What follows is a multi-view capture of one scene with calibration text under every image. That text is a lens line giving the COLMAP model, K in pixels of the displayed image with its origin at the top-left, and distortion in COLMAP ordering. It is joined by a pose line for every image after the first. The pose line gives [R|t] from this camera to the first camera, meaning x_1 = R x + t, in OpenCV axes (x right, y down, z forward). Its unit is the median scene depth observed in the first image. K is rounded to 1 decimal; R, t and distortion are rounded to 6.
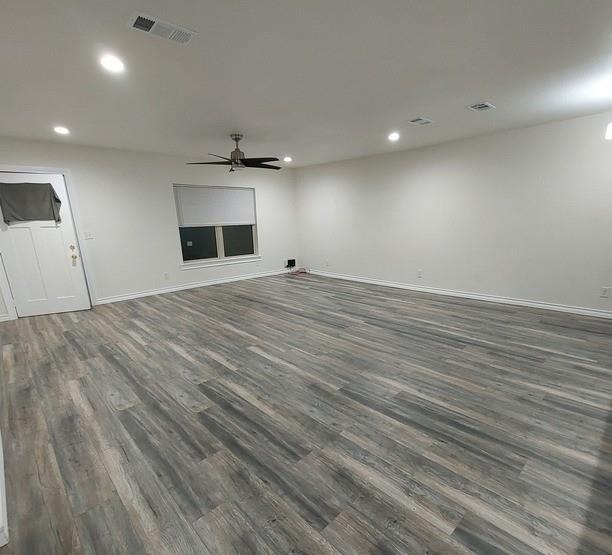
lens RADIAL K [[326.2, 0, 311.0], [0, 326.2, 307.9], [0, 0, 1]] dist [-0.002767, -0.000418]
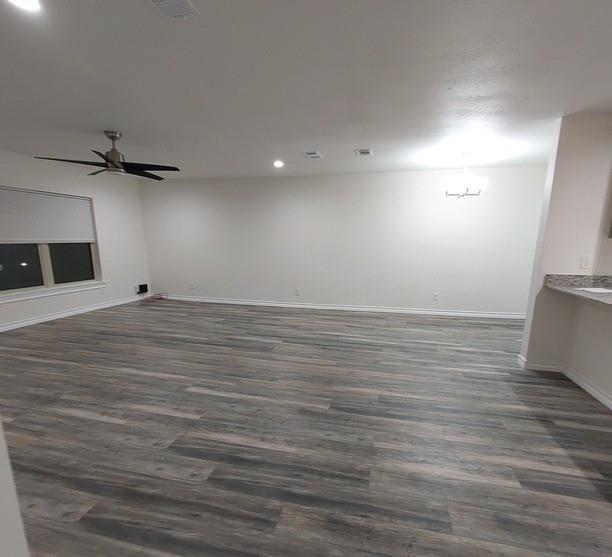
lens RADIAL K [[326.2, 0, 311.0], [0, 326.2, 308.9], [0, 0, 1]] dist [-0.002767, -0.000418]
pose [[0.840450, -0.082090, 0.535635, -0.283969], [0.115838, 0.992827, -0.029600, -0.016154], [-0.529363, 0.086925, 0.843930, 0.098660]]
